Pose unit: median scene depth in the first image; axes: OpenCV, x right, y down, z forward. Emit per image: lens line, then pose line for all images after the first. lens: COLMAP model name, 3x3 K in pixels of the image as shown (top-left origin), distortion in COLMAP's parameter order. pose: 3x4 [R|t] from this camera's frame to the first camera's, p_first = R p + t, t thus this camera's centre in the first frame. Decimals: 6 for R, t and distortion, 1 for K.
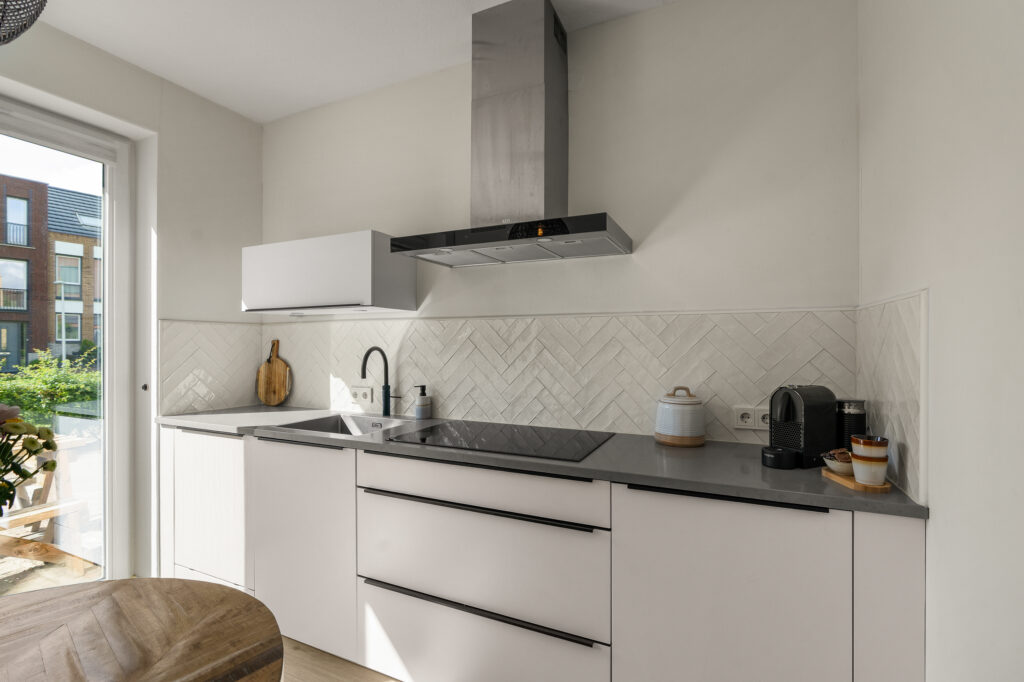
lens RADIAL K [[471.2, 0, 512.0], [0, 471.2, 341.0], [0, 0, 1]] dist [-0.004333, 0.000082]
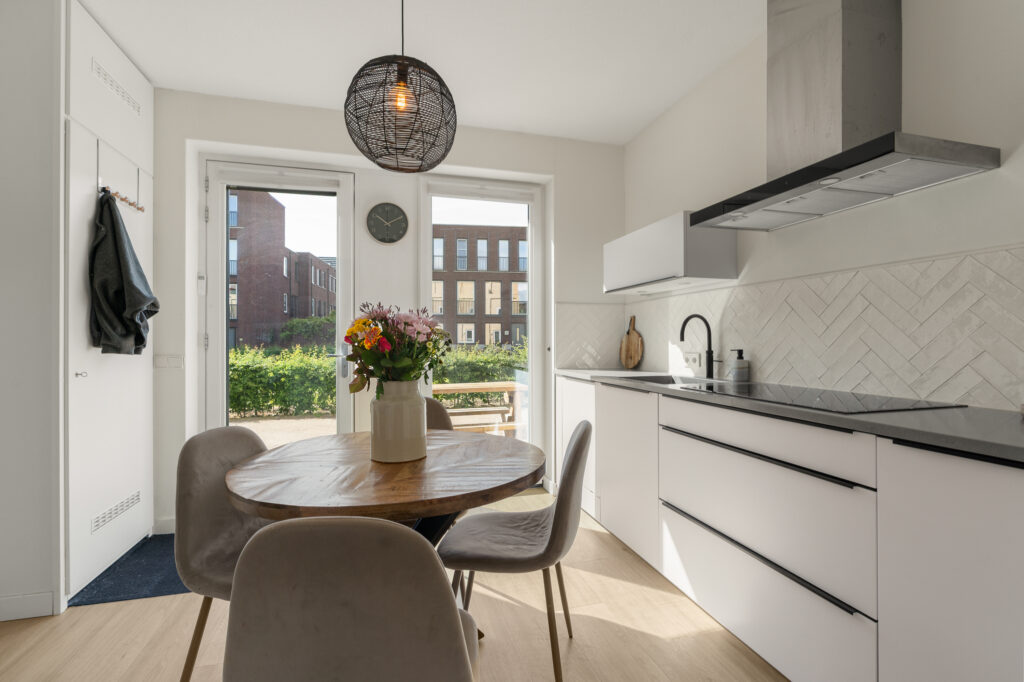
lens RADIAL K [[462.5, 0, 512.4], [0, 462.5, 335.2], [0, 0, 1]] dist [-0.002064, 0.000133]
pose [[0.660405, -0.009349, -0.750851, 0.245168], [0.006221, 0.999956, -0.006979, 0.066533], [0.750883, -0.000062, 0.660435, -0.050534]]
